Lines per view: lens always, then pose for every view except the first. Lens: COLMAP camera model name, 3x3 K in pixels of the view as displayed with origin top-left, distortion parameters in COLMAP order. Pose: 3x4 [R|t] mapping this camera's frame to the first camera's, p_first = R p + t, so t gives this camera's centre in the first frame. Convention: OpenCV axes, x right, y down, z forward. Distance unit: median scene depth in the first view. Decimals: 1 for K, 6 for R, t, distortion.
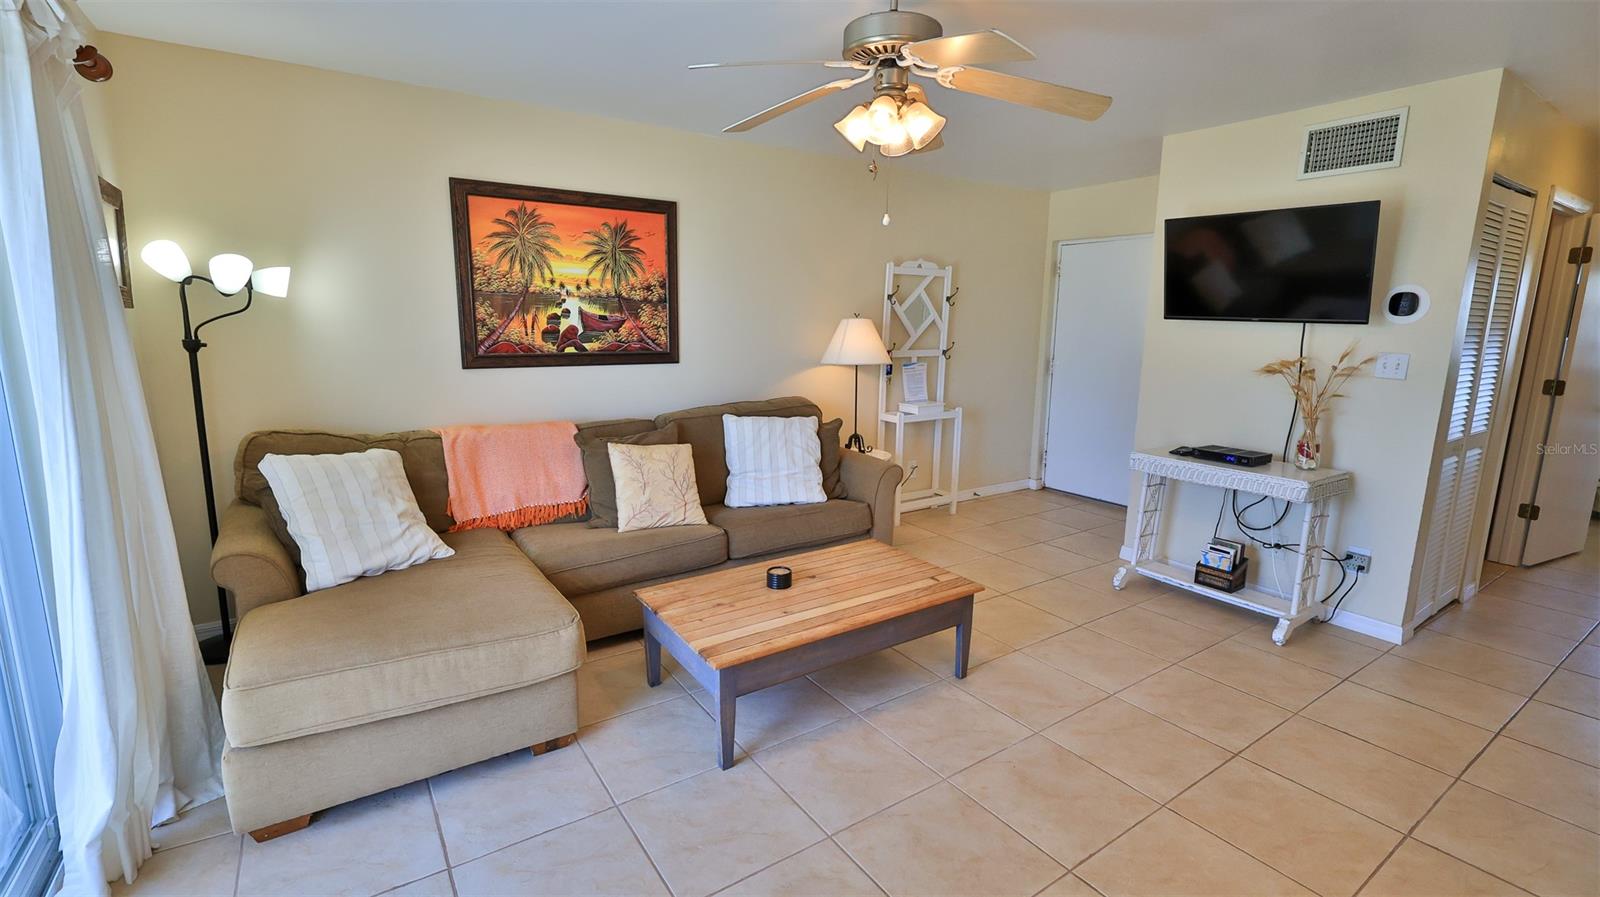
lens RADIAL K [[708.0, 0, 794.6], [0, 708.0, 448.8], [0, 0, 1]] dist [-0.000224, -0.000415]
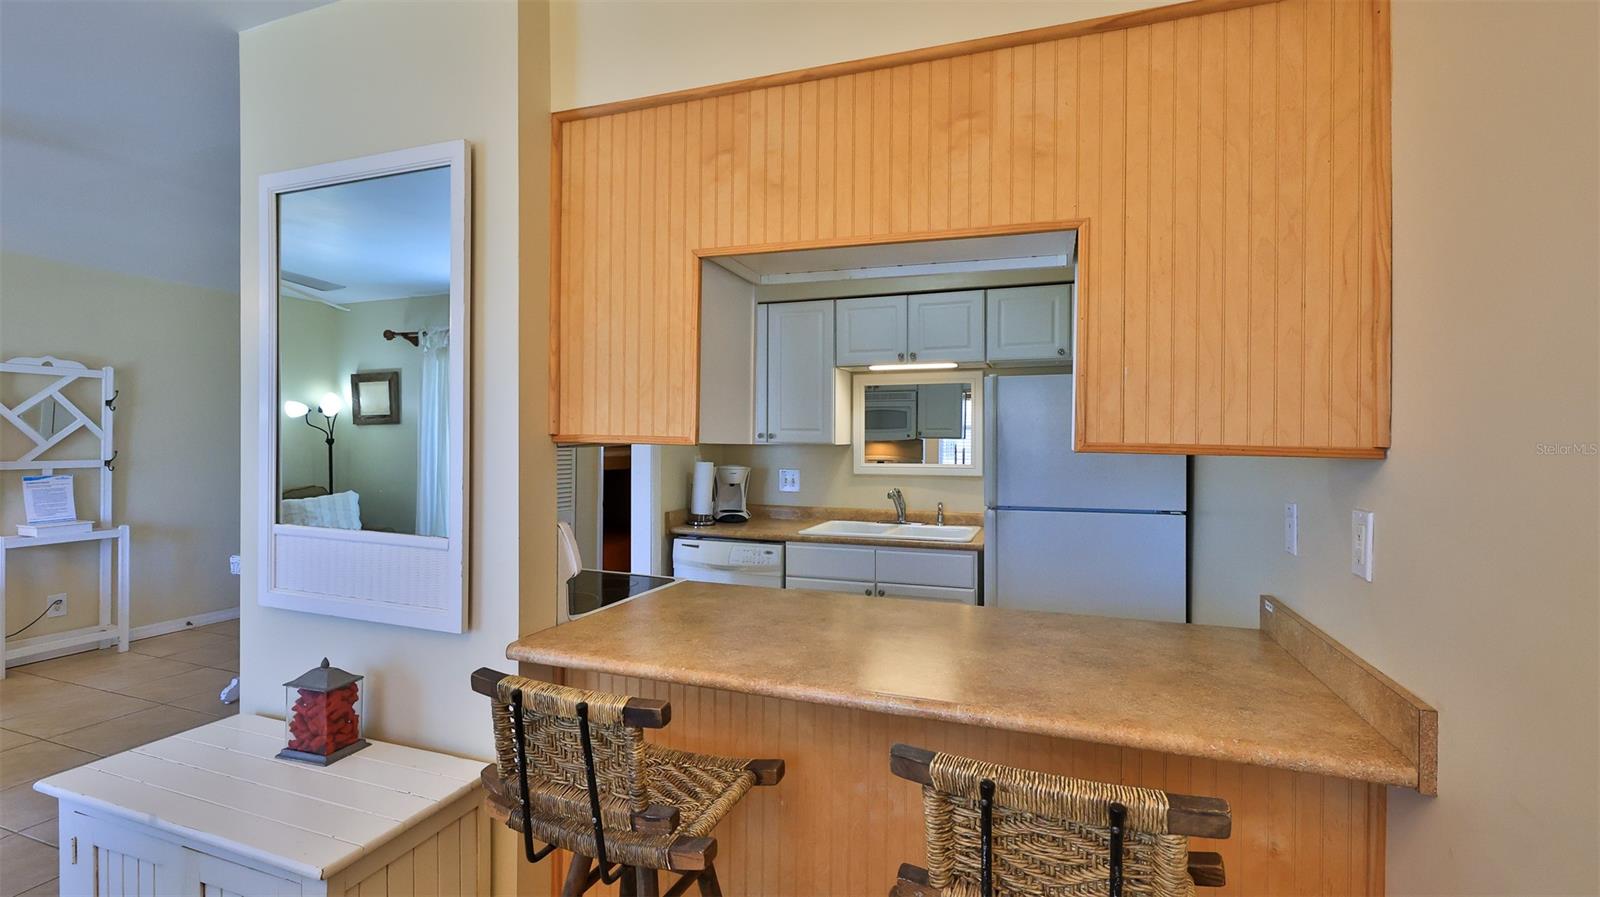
lens RADIAL K [[708.0, 0, 800.4], [0, 708.0, 448.2], [0, 0, 1]] dist [-0.000224, -0.000415]
pose [[0.808007, -0.009365, 0.589099, 0.585382], [0.107108, 0.985547, -0.131242, 0.076724], [-0.579356, 0.169142, 0.797332, -0.284278]]
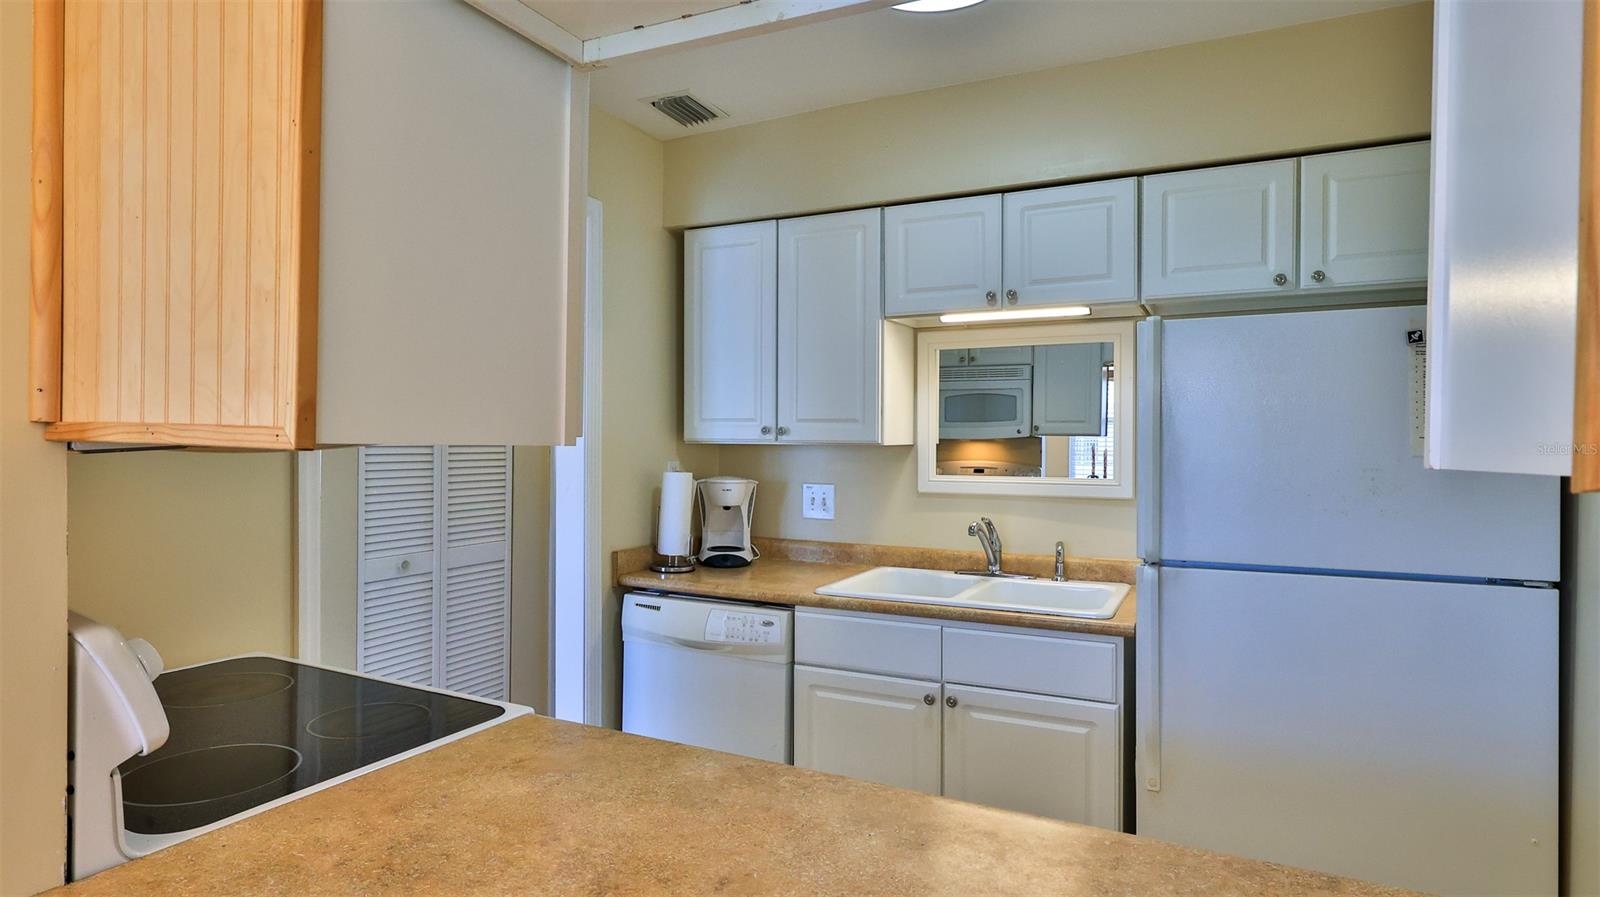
lens RADIAL K [[869.6, 0, 799.7], [0, 869.6, 446.9], [0, 0, 1]] dist [-0.001145, -0.000378]
pose [[0.869741, -0.006384, 0.493466, 0.797926], [0.089023, 0.985543, -0.144154, 0.046401], [-0.485412, 0.169306, 0.857736, -0.111046]]
